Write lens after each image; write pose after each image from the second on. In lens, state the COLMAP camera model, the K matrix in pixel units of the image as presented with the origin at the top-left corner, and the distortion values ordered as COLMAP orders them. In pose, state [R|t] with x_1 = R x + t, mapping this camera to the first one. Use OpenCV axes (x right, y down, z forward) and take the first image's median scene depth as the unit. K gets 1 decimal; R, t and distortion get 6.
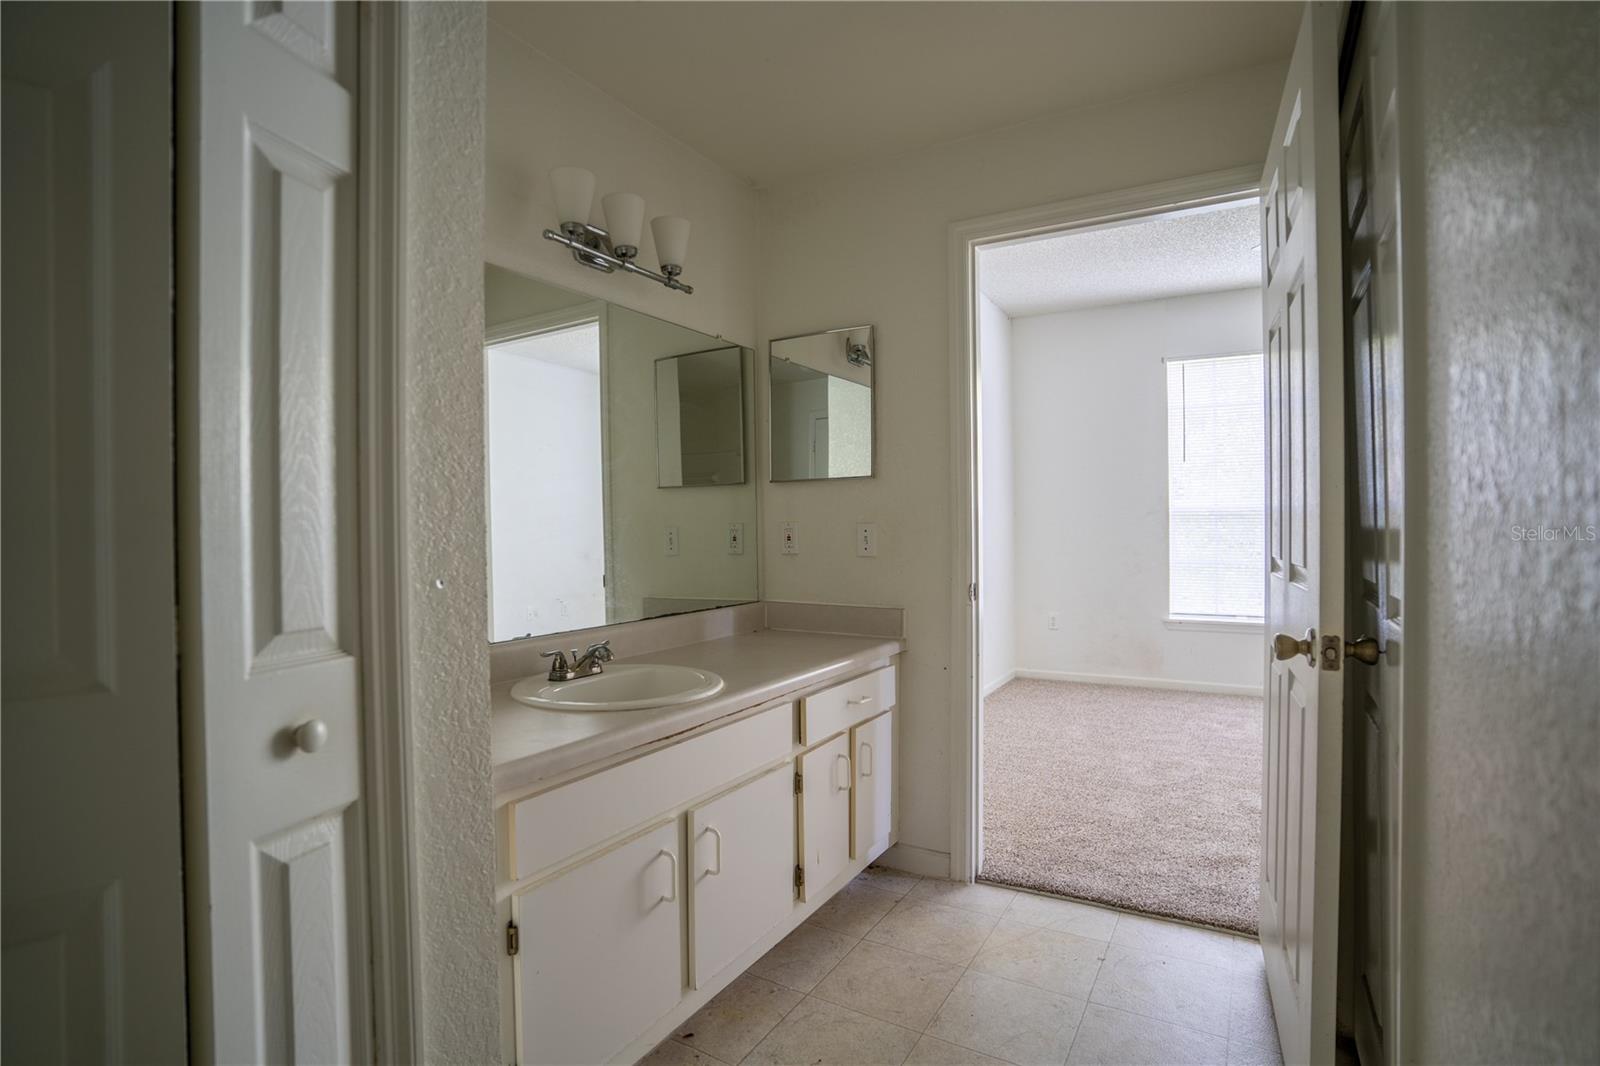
lens RADIAL K [[791.6, 0, 798.4], [0, 791.6, 536.9], [0, 0, 1]] dist [-0.074160, 0.027731]
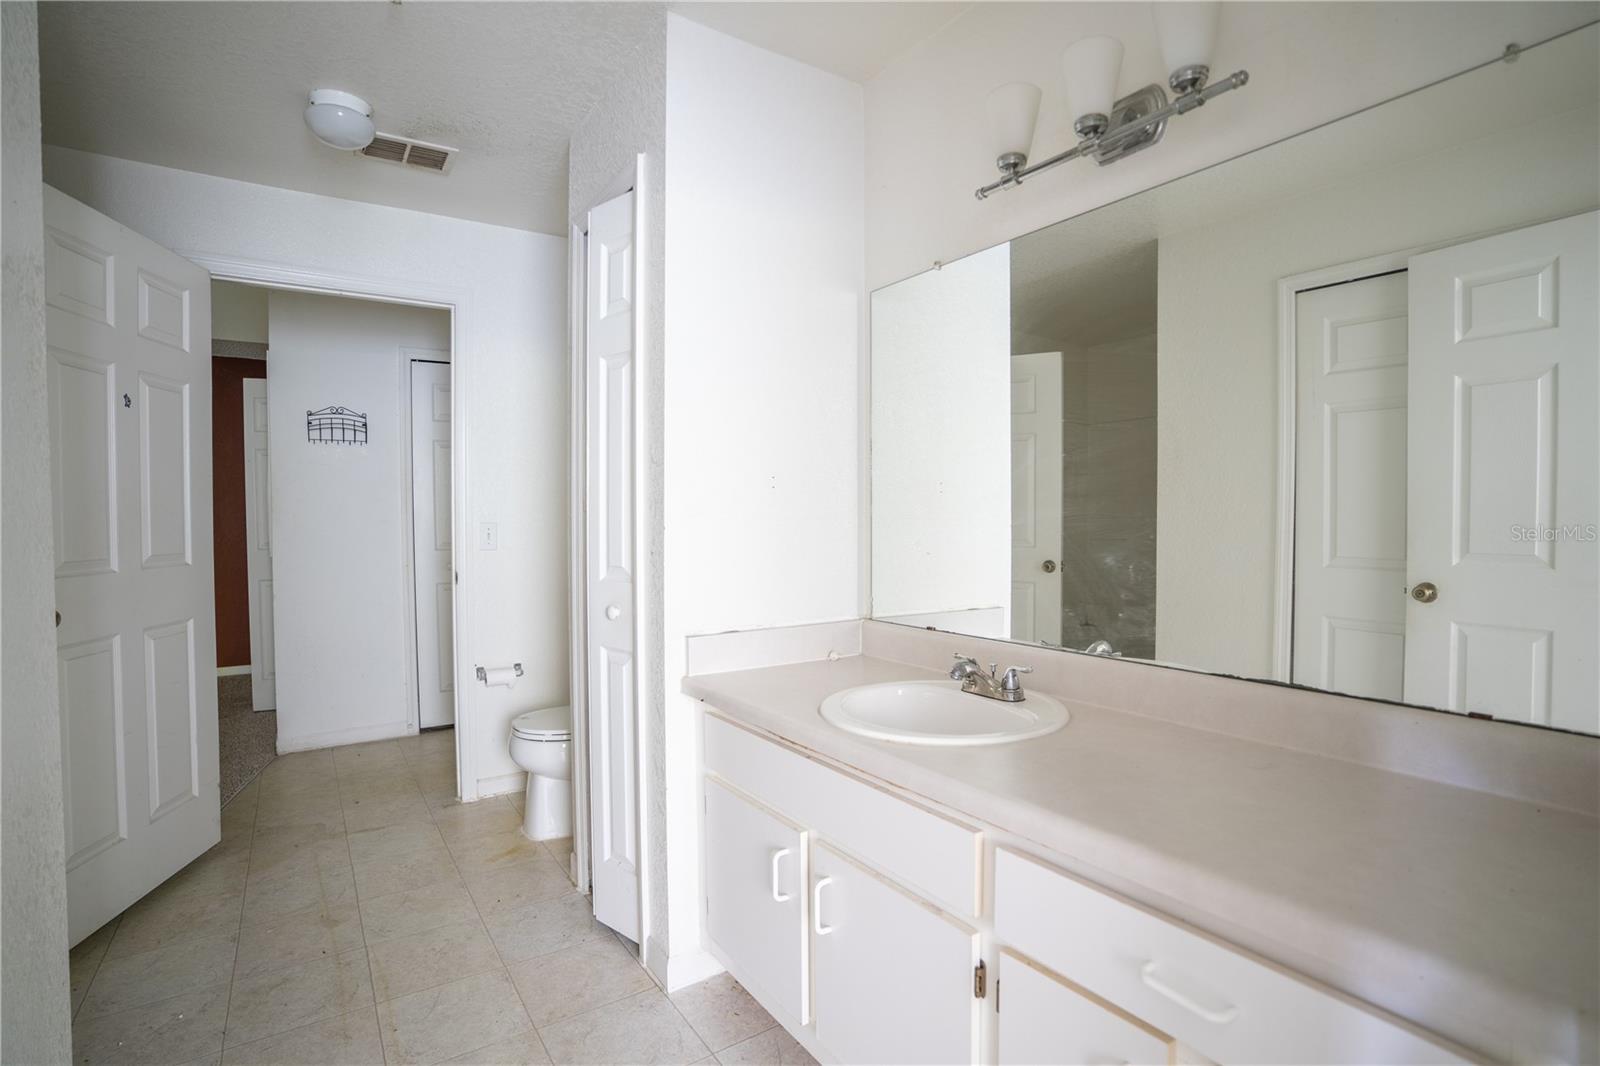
lens RADIAL K [[791.6, 0, 800.1], [0, 791.6, 535.3], [0, 0, 1]] dist [-0.074160, 0.027731]
pose [[-0.456266, 0.014855, -0.889720, 0.558517], [-0.001224, 0.999849, 0.017321, -0.013918], [0.889843, 0.008992, -0.456179, 1.168607]]
